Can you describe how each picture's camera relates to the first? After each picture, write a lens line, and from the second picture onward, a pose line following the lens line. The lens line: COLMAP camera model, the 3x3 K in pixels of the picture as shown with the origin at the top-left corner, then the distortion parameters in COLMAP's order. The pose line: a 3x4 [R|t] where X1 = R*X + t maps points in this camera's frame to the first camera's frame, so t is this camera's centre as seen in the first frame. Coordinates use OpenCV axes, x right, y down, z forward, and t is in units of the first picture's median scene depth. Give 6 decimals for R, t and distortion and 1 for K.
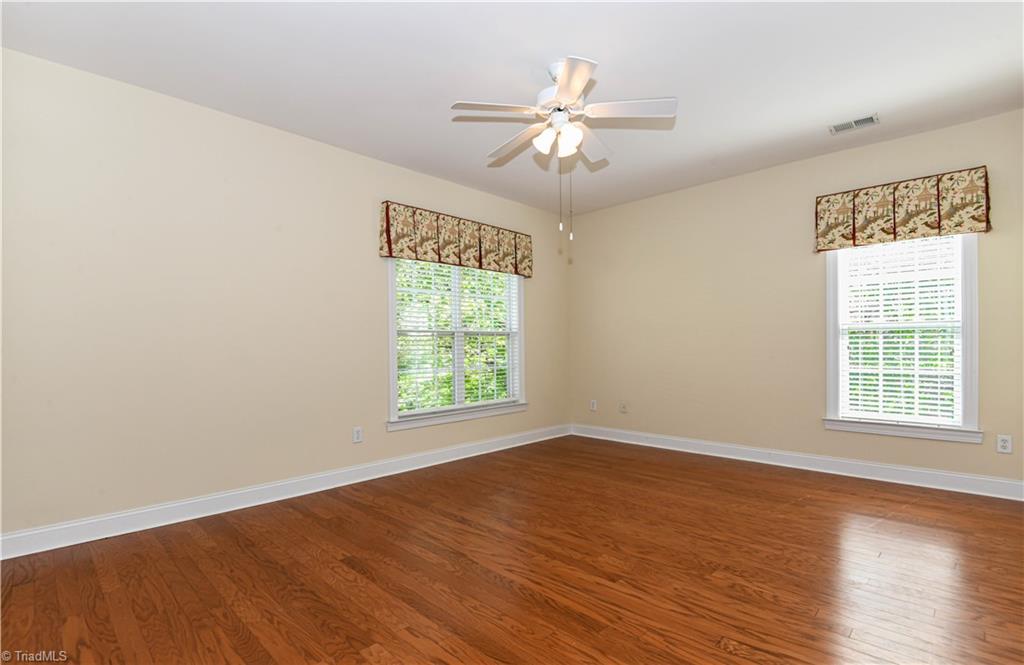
lens RADIAL K [[491.9, 0, 509.4], [0, 491.9, 342.6], [0, 0, 1]] dist [0.001672, 0.000012]
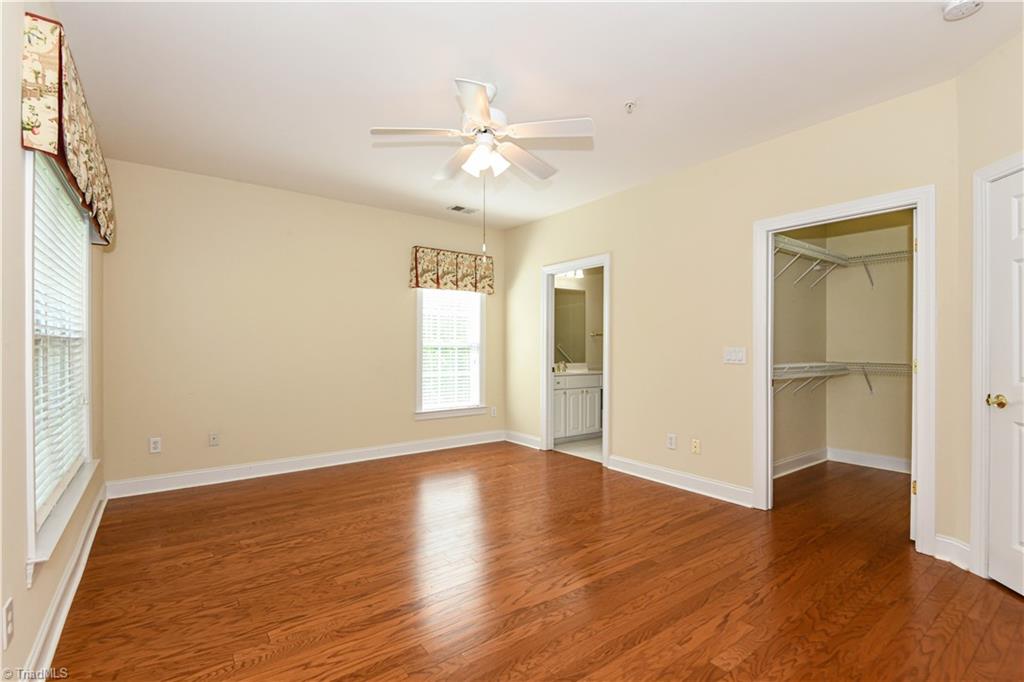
lens RADIAL K [[470.9, 0, 510.0], [0, 470.9, 342.4], [0, 0, 1]] dist [0.002835, 0.000058]
pose [[0.141373, 0.016112, 0.989825, -0.668695], [-0.010647, 0.999834, -0.014754, -0.023524], [-0.989899, -0.008453, 0.141521, 0.646130]]
